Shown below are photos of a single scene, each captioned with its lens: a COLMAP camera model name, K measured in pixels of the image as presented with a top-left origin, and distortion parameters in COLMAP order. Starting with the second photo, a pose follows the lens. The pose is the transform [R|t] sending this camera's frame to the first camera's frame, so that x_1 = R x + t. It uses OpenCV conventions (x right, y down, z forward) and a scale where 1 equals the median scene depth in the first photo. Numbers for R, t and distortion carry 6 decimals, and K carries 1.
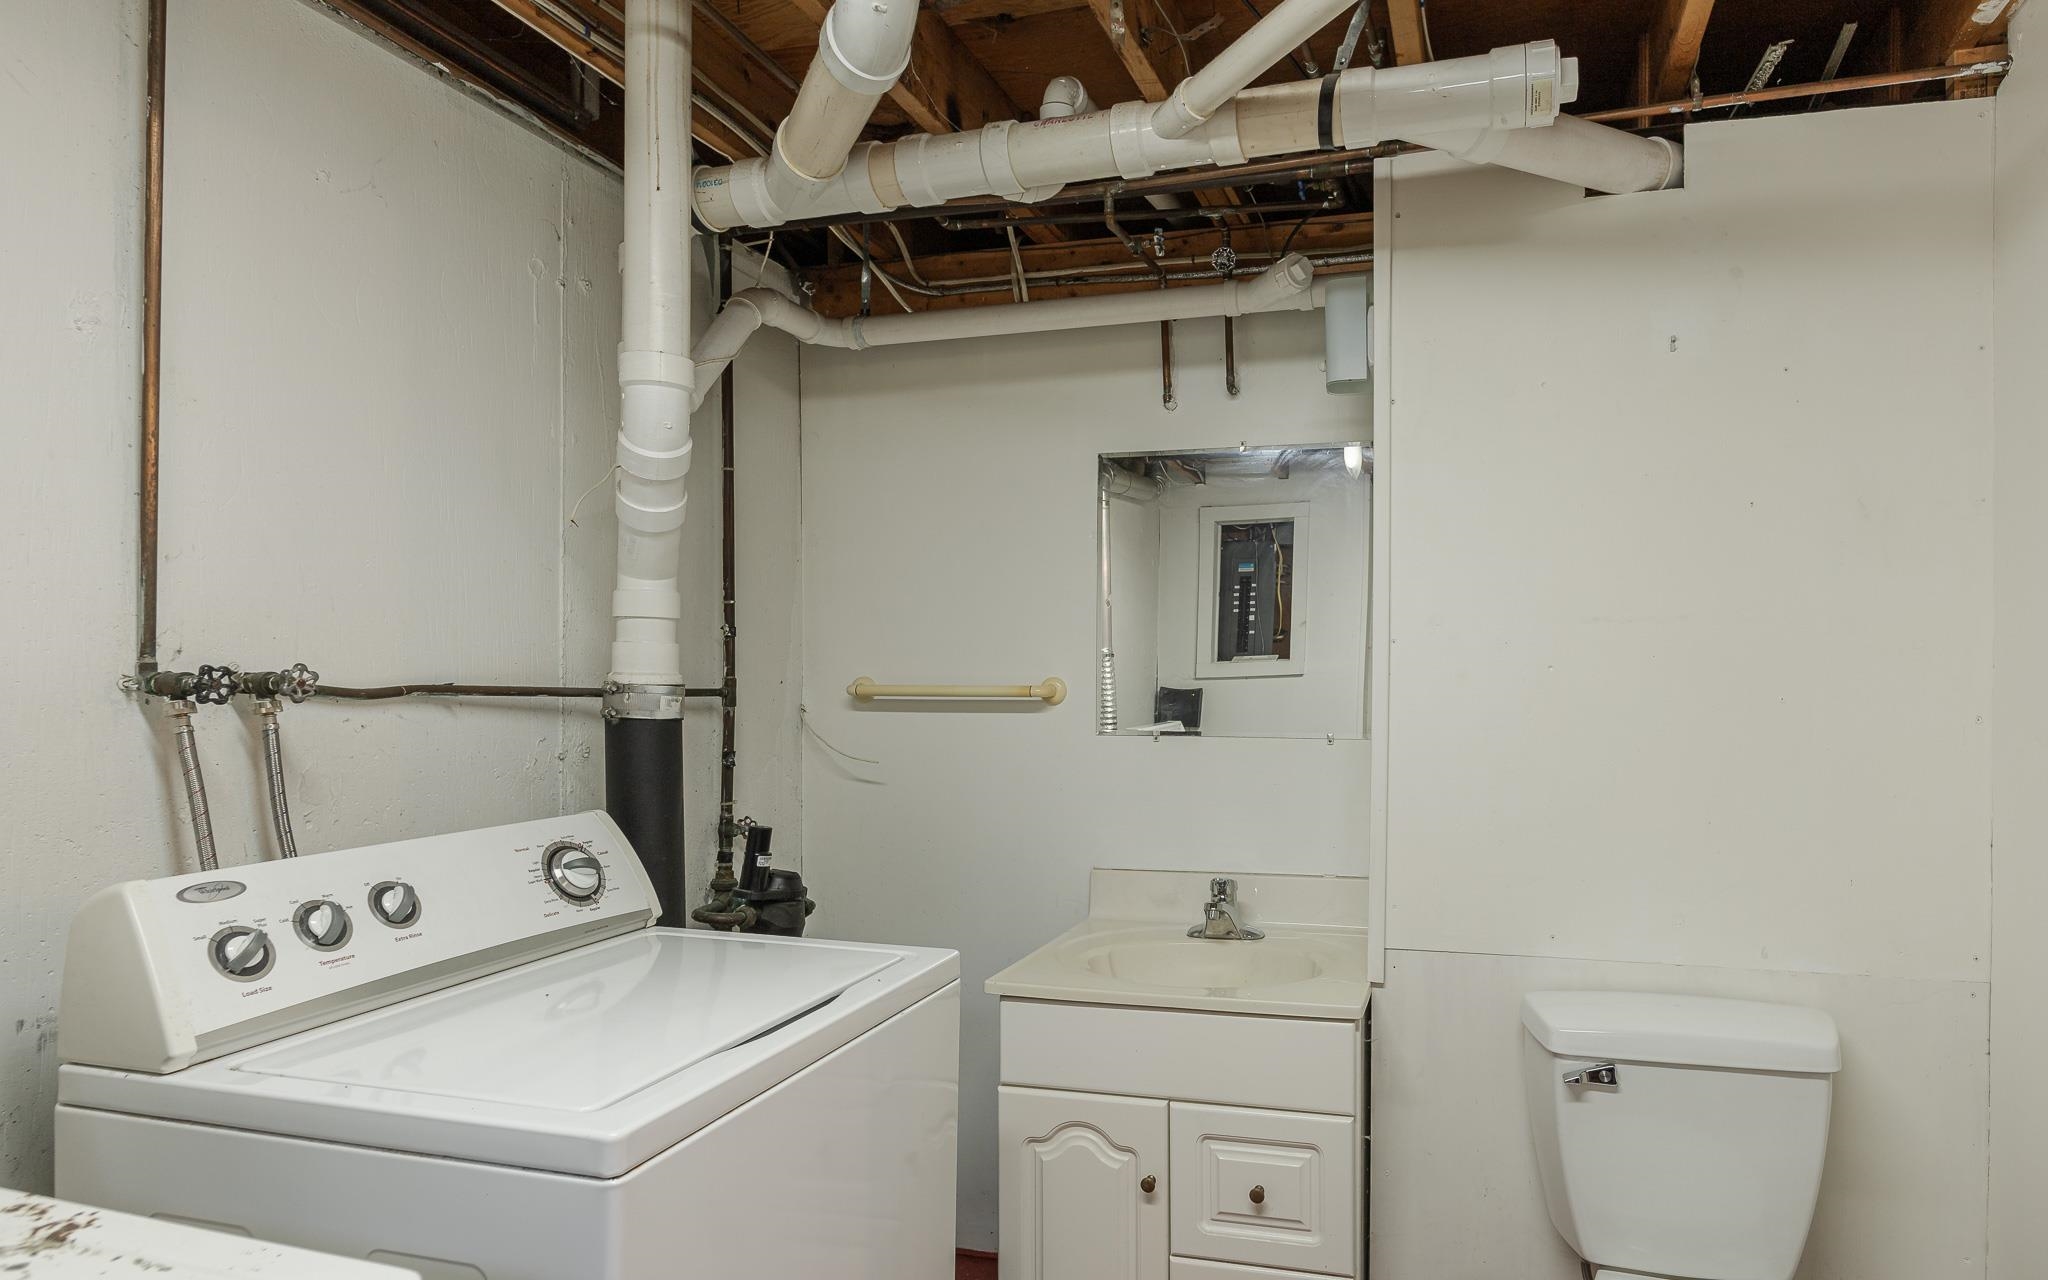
lens RADIAL K [[1165.3, 0, 1025.2], [0, 1165.3, 685.6], [0, 0, 1]] dist [0.001166, -0.000098]
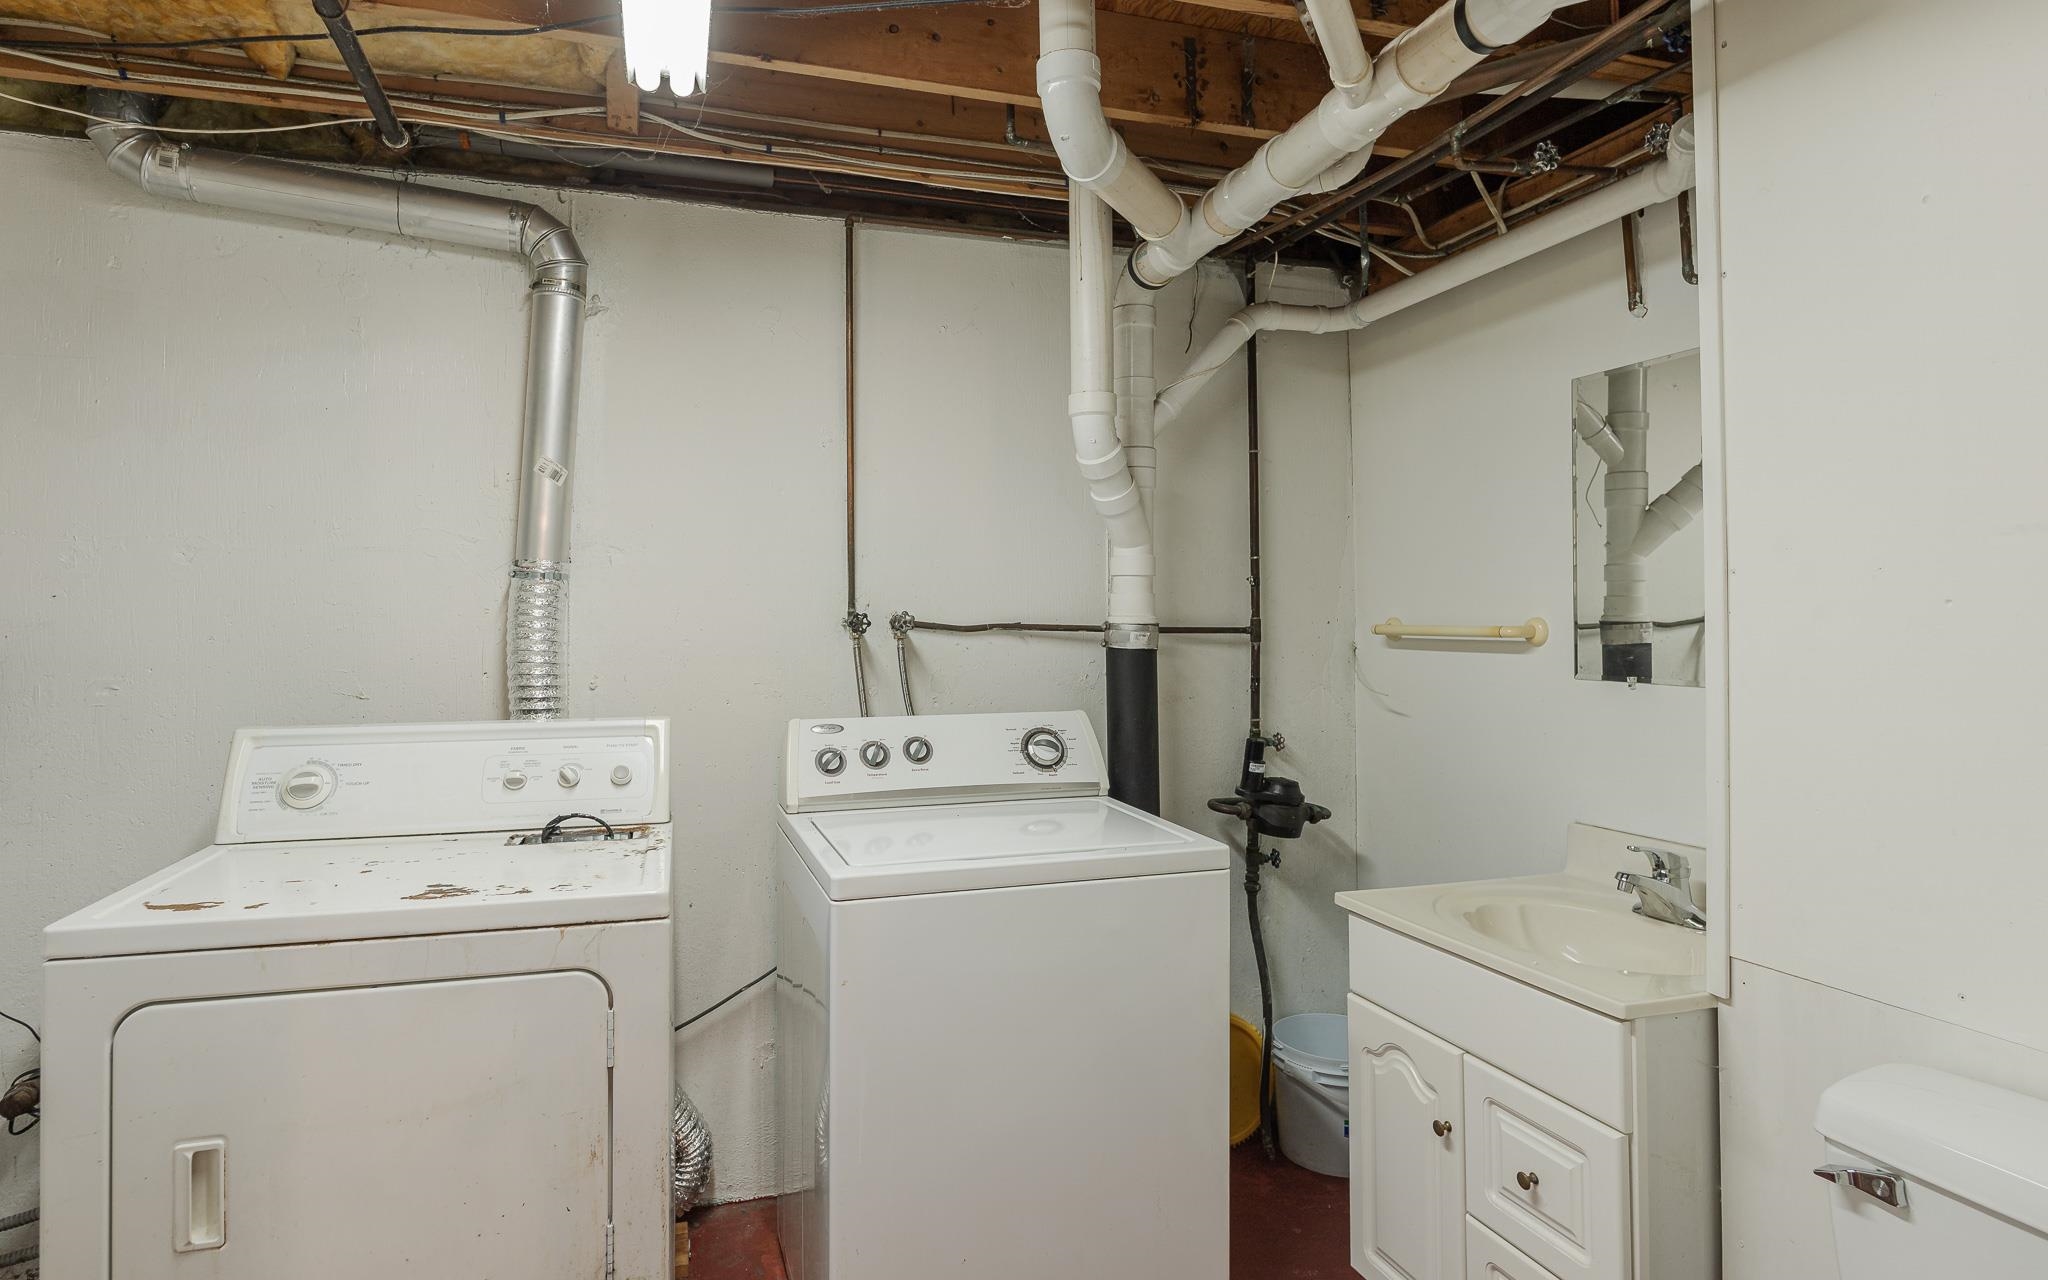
lens RADIAL K [[1094.2, 0, 1033.0], [0, 1094.2, 607.3], [0, 0, 1]] dist [-0.001968, -0.000360]
pose [[0.547829, -0.010059, -0.836530, 0.696616], [-0.004226, 0.999882, -0.014791, -0.000559], [0.836580, 0.011638, 0.547722, 0.192824]]
